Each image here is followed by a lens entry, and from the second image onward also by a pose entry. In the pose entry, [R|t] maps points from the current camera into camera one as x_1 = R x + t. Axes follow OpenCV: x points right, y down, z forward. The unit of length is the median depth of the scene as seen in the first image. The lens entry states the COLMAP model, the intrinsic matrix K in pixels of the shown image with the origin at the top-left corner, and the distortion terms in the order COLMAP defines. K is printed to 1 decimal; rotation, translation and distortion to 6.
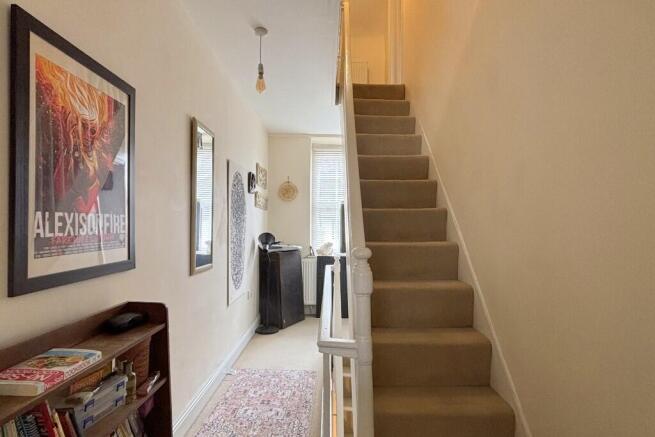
lens RADIAL K [[340.1, 0, 327.0], [0, 340.1, 225.6], [0, 0, 1]] dist [-0.003787, -0.001055]
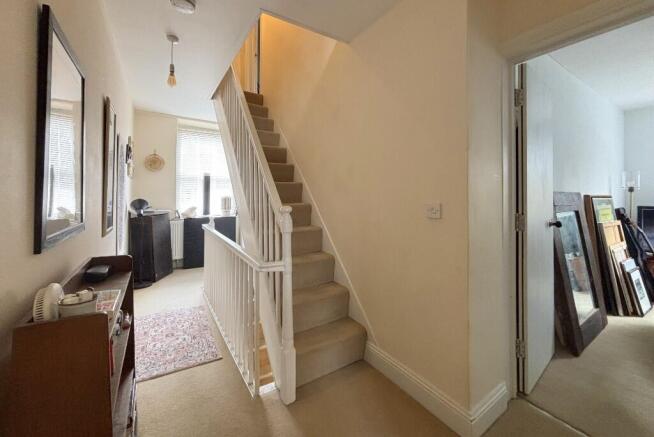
lens RADIAL K [[267.1, 0, 325.6], [0, 267.1, 192.4], [0, 0, 1]] dist [-0.002051, -0.000609]
pose [[0.837000, 0.007870, 0.547146, -0.176346], [-0.005915, 0.999968, -0.005336, 0.000537], [-0.547170, 0.001230, 0.837020, -0.092611]]
